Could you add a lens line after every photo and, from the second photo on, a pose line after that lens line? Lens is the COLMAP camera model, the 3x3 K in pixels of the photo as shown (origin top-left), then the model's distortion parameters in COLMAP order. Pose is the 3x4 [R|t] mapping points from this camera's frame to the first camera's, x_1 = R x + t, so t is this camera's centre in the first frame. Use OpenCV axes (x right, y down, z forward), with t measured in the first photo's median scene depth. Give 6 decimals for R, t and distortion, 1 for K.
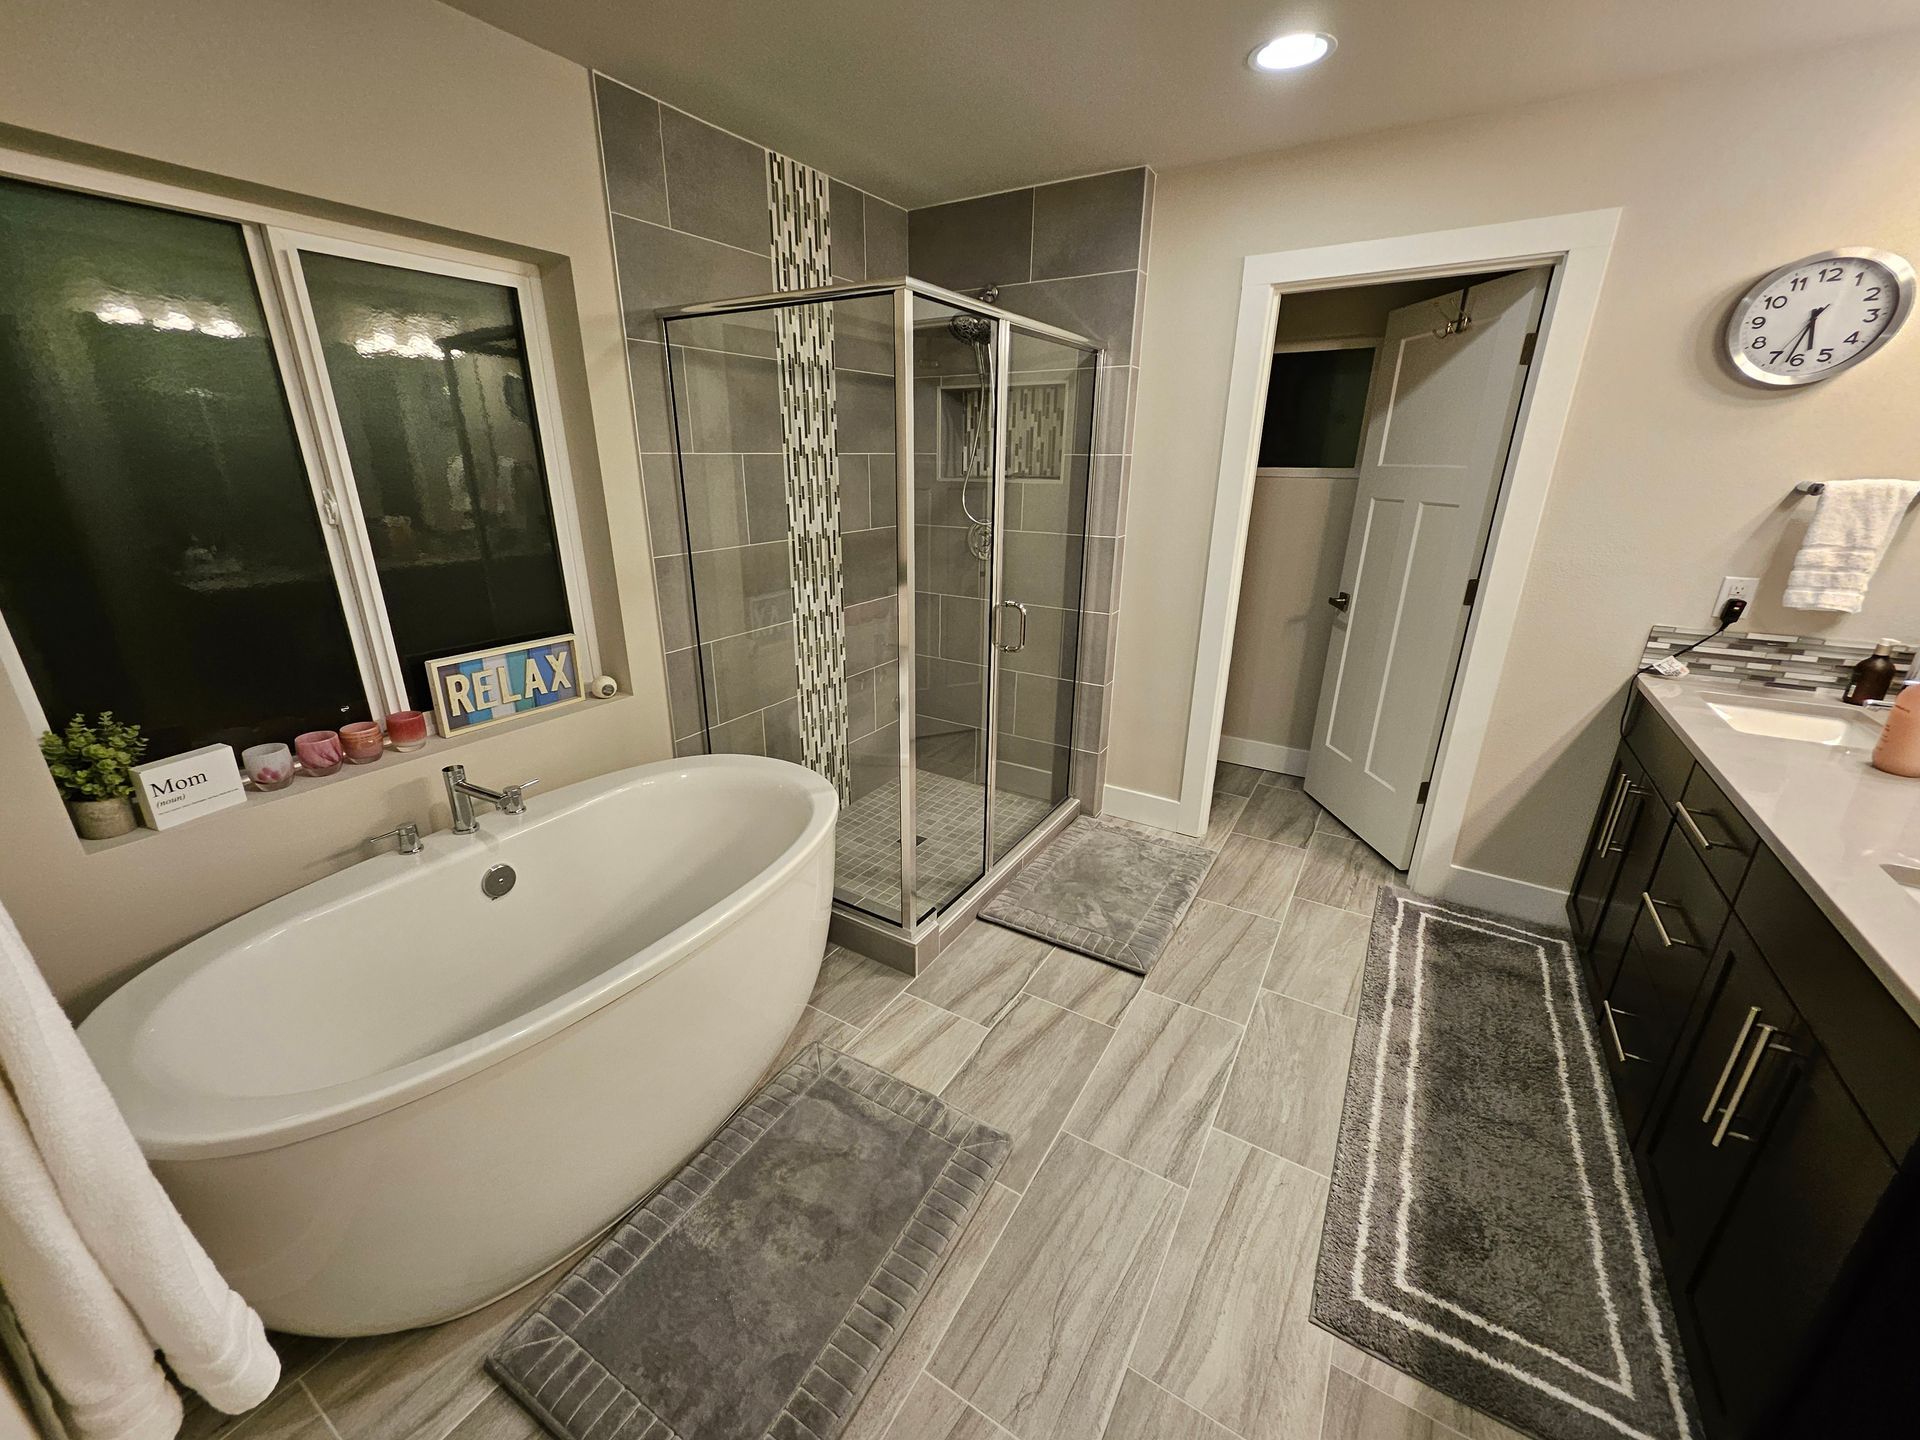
lens RADIAL K [[745.8, 0, 946.6], [0, 745.8, 710.0], [0, 0, 1]] dist [0.001311, -0.000302]
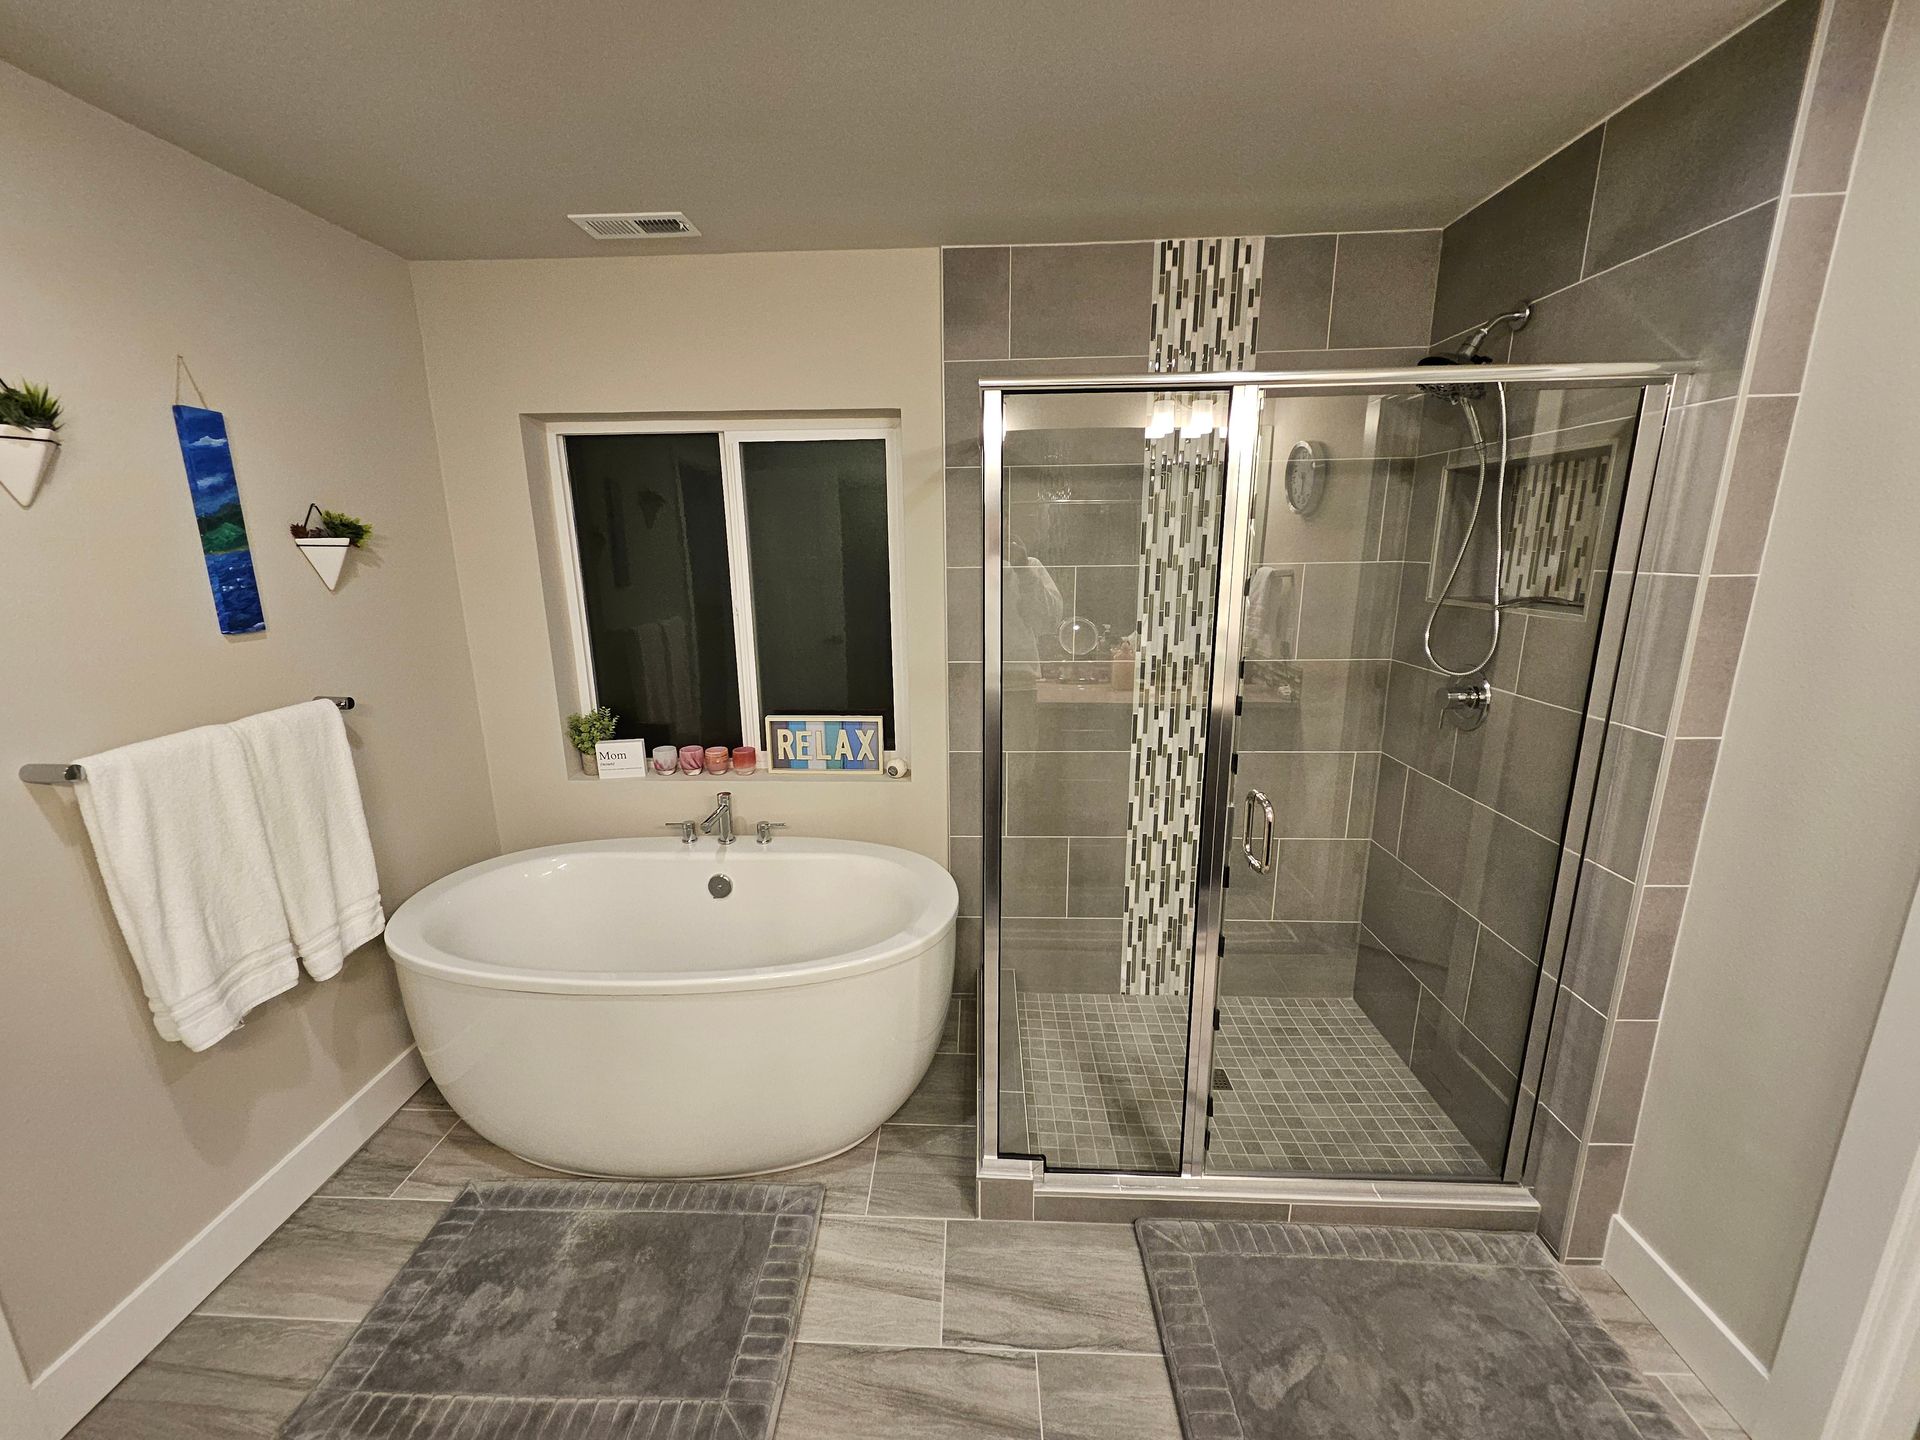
lens RADIAL K [[745.8, 0, 946.6], [0, 745.8, 710.0], [0, 0, 1]] dist [0.001311, -0.000302]
pose [[0.502859, 0.179008, -0.845629, 0.534750], [-0.269428, 0.962041, 0.043433, -0.190904], [0.821304, 0.205996, 0.532001, 0.463102]]
